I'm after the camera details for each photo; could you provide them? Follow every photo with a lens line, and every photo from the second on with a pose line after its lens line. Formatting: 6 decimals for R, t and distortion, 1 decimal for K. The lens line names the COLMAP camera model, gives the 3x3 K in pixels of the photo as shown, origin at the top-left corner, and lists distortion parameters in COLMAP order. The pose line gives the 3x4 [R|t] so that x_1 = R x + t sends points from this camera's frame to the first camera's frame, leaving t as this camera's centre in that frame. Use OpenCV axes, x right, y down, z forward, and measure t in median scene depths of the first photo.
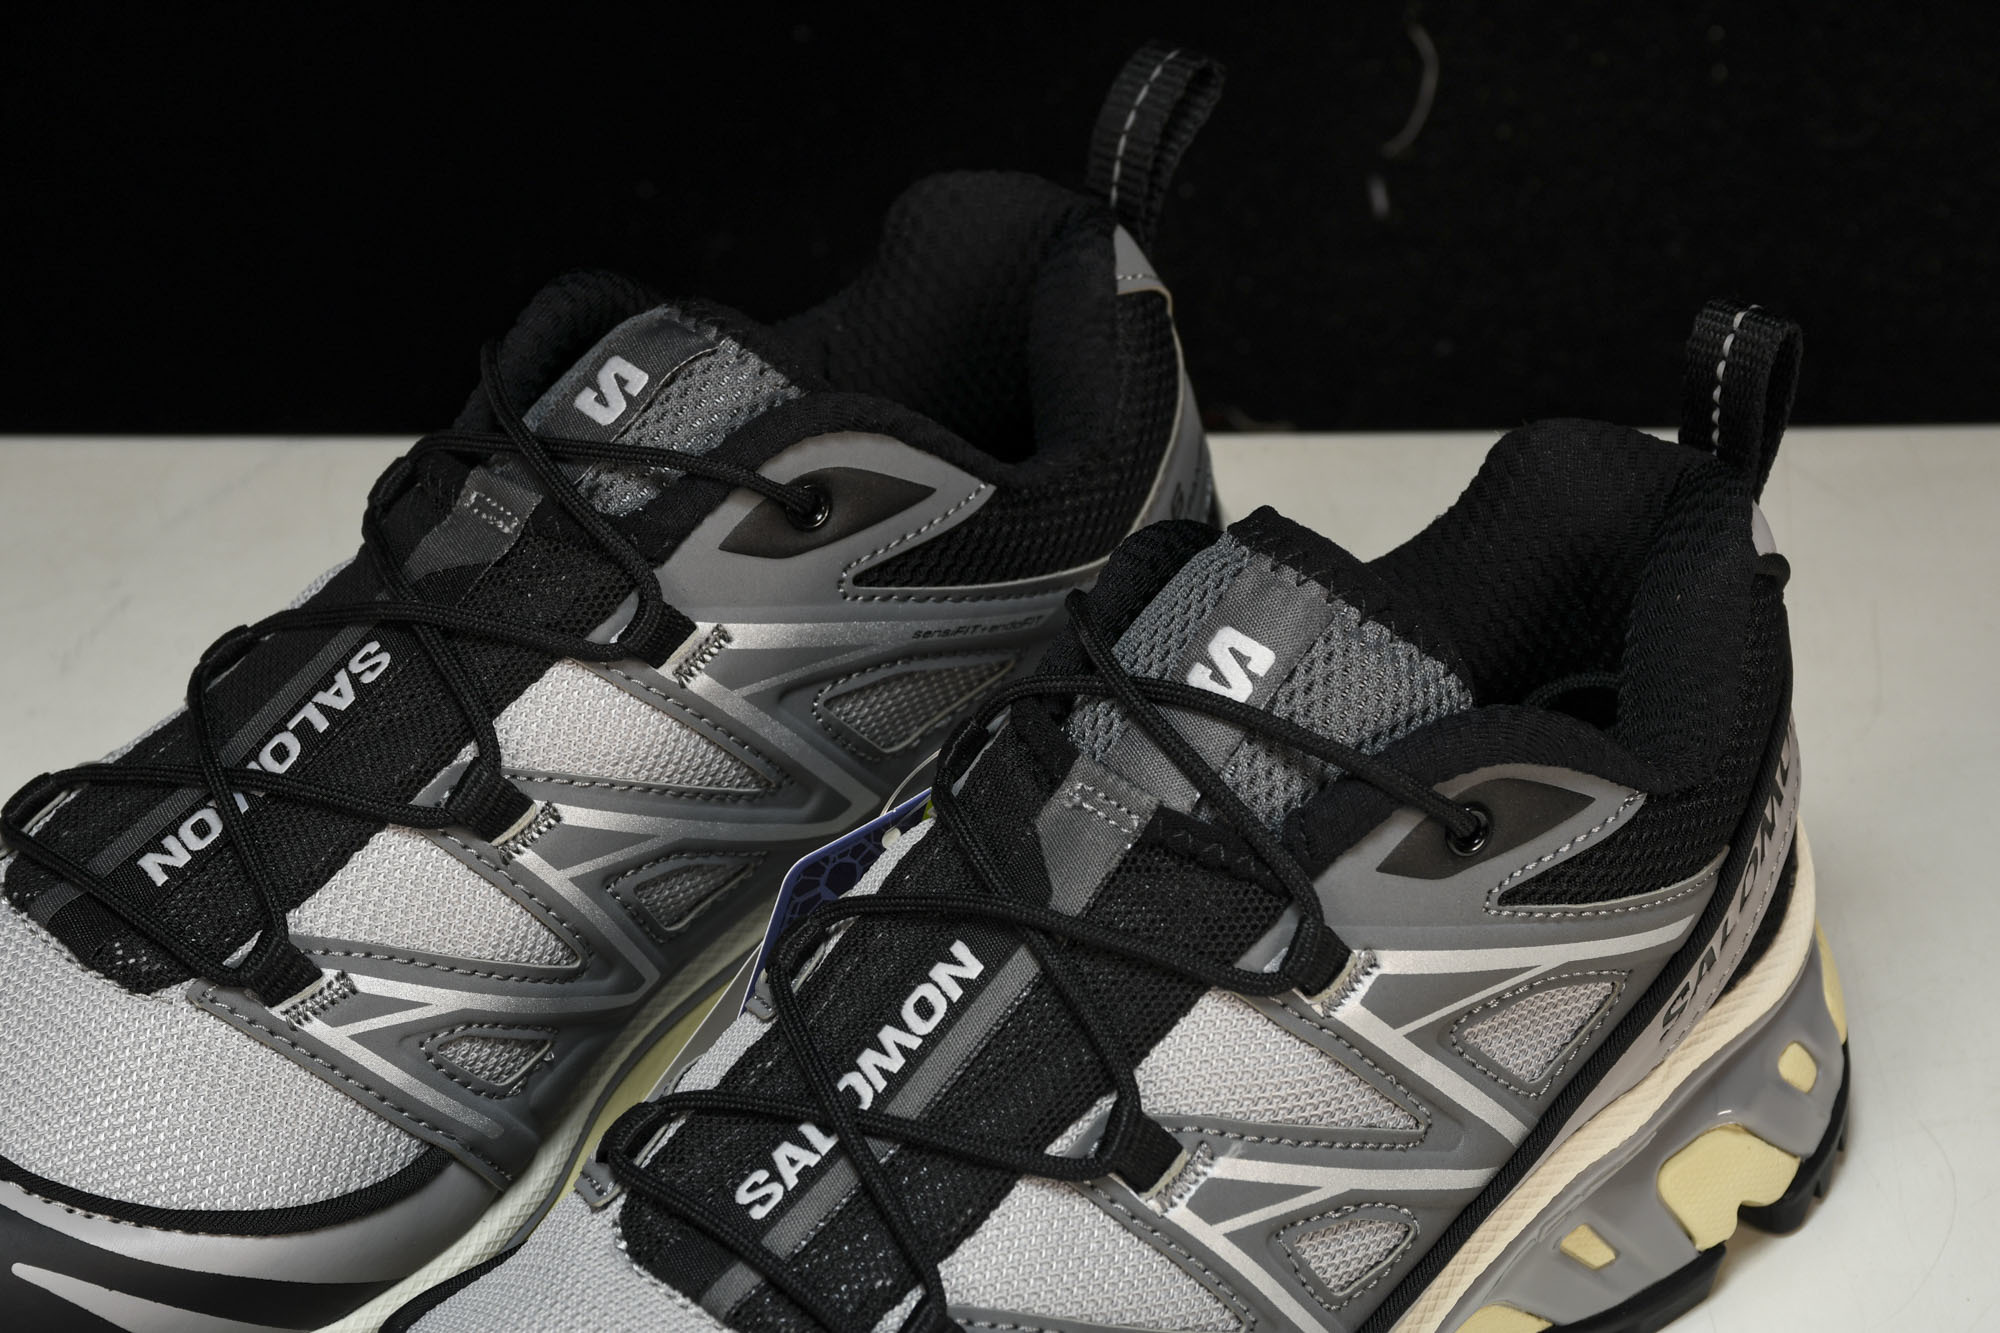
lens RADIAL K [[6132.1, 0, 993.3], [0, 6132.1, 696.9], [0, 0, 1]] dist [0.825148, 0.784412]
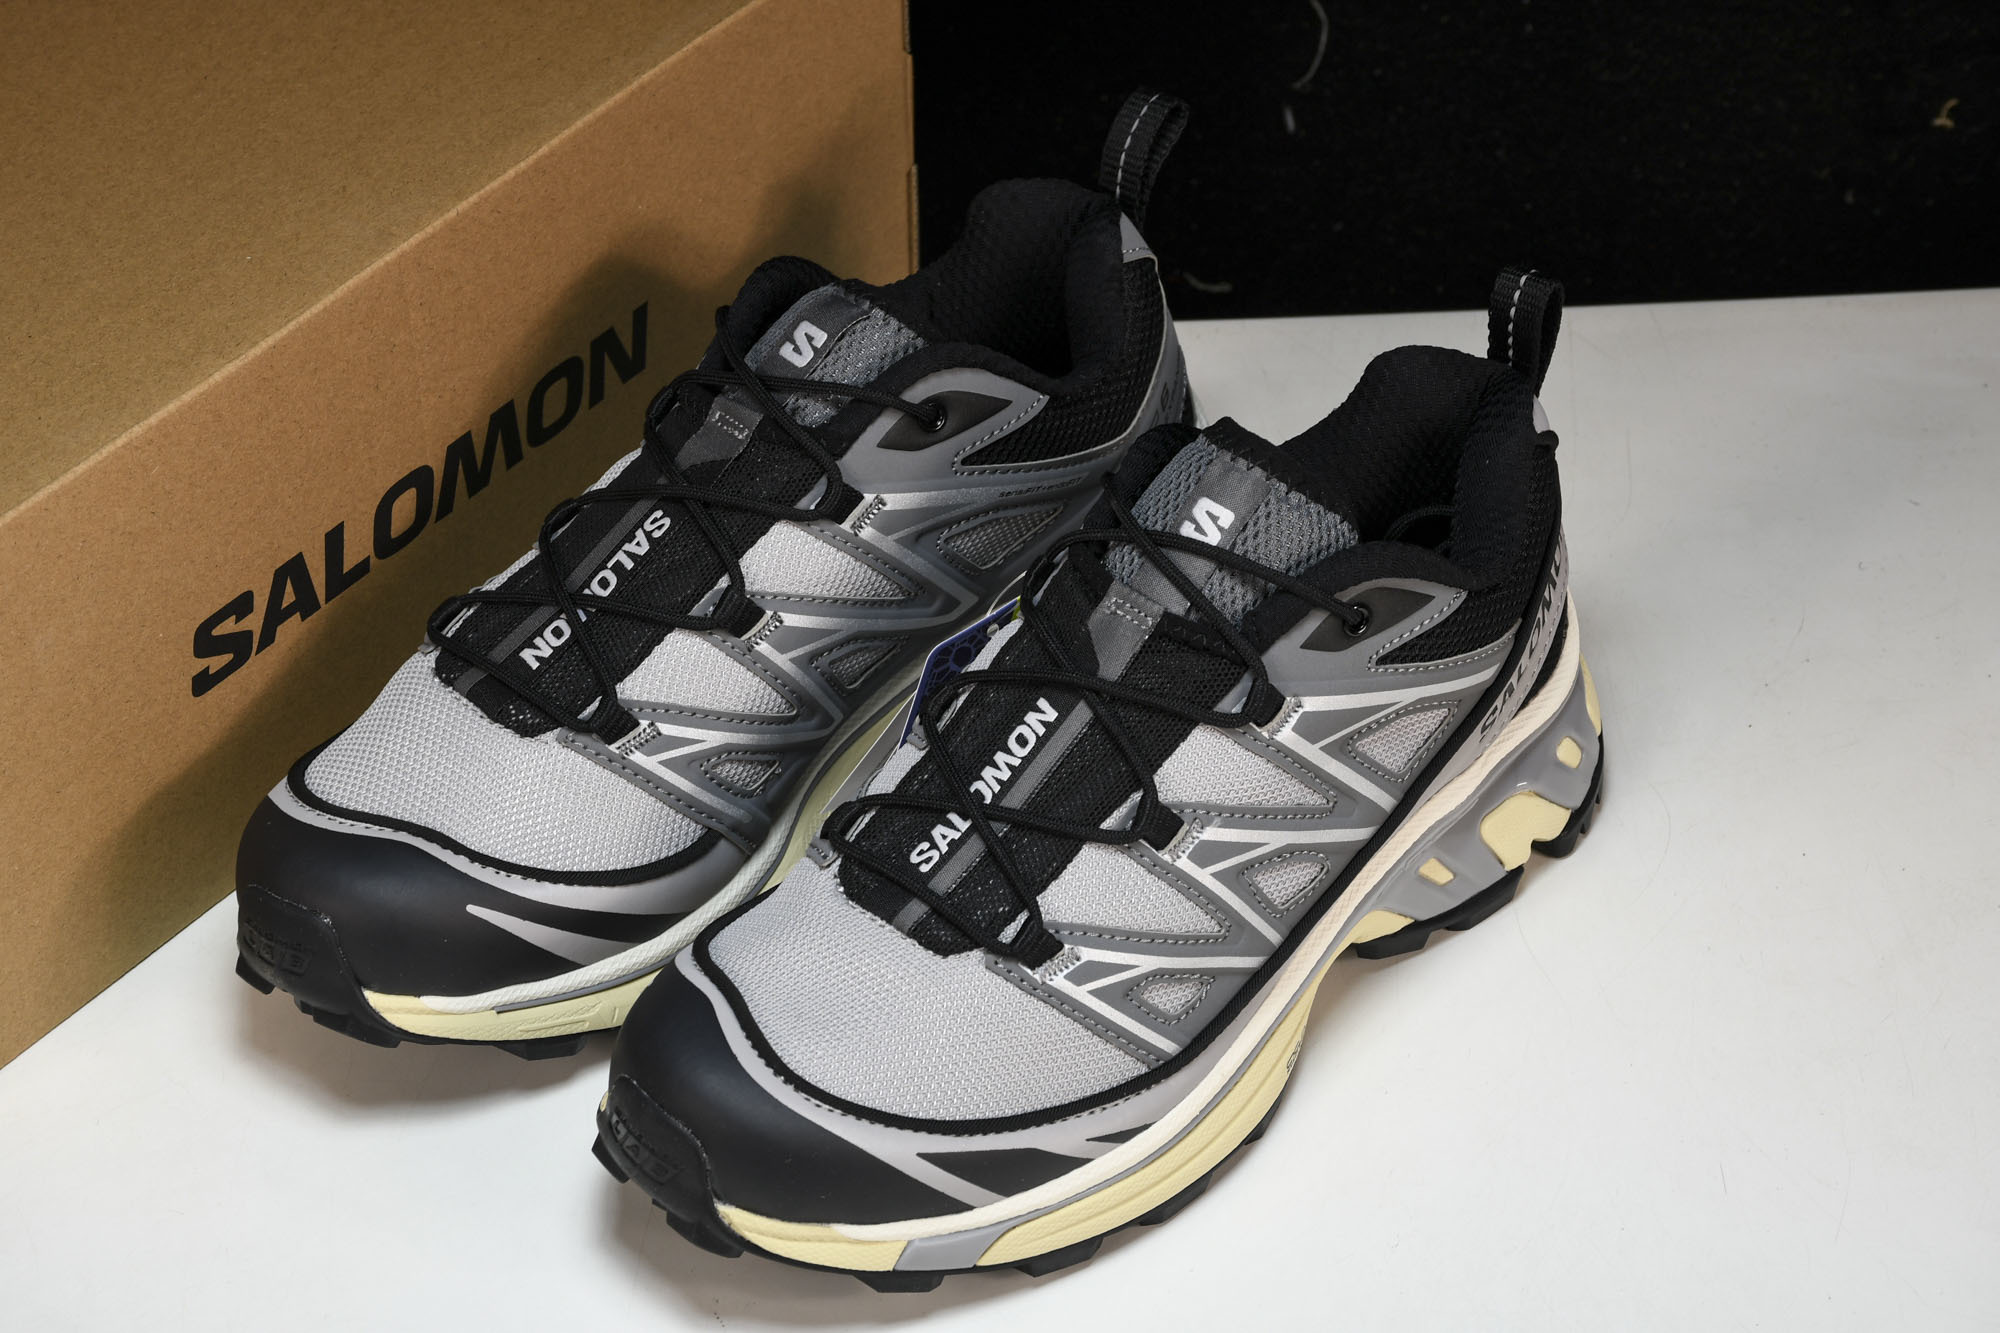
lens RADIAL K [[5671.8, 0, 1007.7], [0, 5671.8, 711.7], [0, 0, 1]] dist [1.132637, -14.663982]
pose [[0.999601, -0.025731, 0.011669, -0.030519], [0.024921, 0.997576, 0.064964, -0.051060], [-0.013312, -0.064647, 0.997819, -0.462341]]
